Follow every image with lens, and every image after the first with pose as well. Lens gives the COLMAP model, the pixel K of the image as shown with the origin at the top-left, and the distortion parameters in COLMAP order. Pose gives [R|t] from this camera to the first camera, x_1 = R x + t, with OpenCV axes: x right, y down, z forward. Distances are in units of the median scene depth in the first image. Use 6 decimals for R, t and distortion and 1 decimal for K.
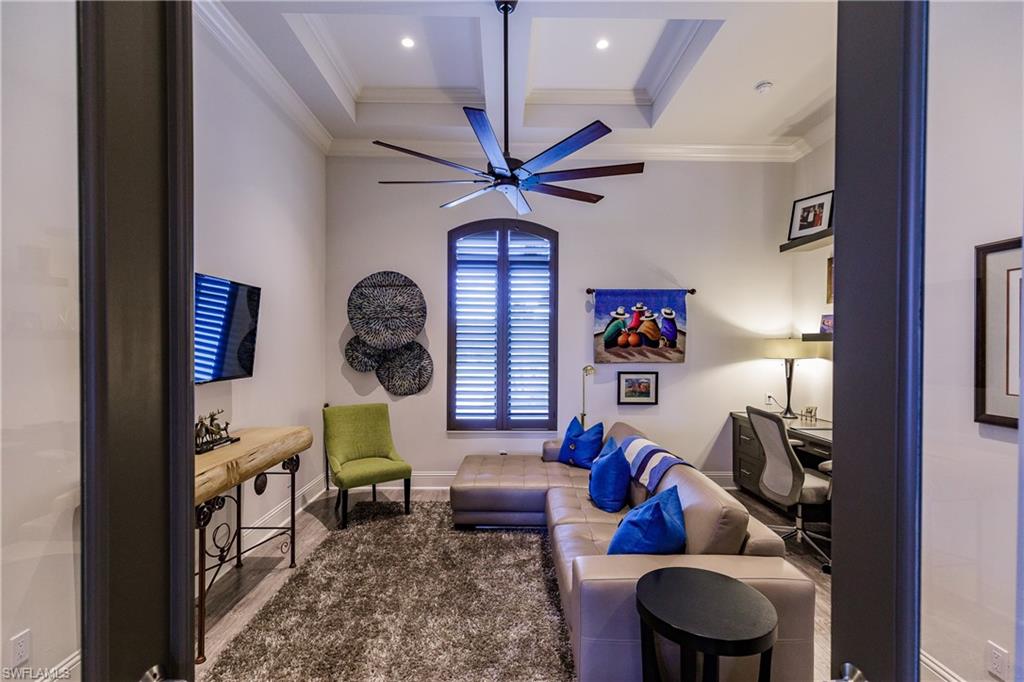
lens RADIAL K [[457.3, 0, 512.0], [0, 457.3, 341.0], [0, 0, 1]] dist [0.003093, 0.000081]
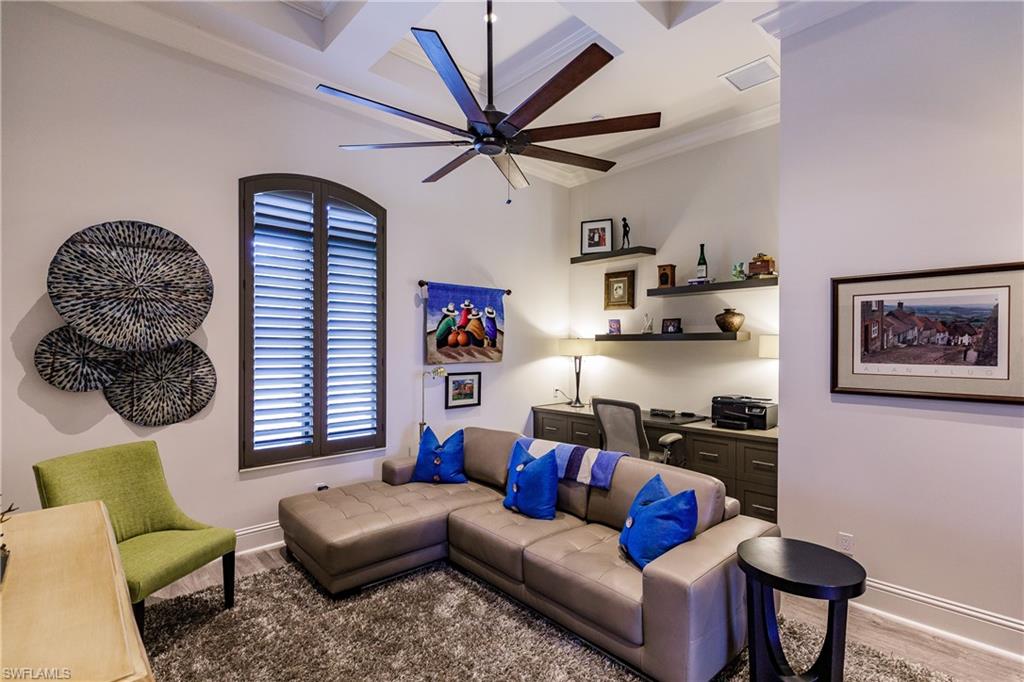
lens RADIAL K [[479.1, 0, 512.0], [0, 479.1, 341.0], [0, 0, 1]] dist [-0.000180, -0.000069]
pose [[0.744330, 0.004934, 0.667794, -0.318205], [-0.003855, 0.999988, -0.003092, 0.004475], [-0.667801, -0.000272, 0.744340, 0.194973]]
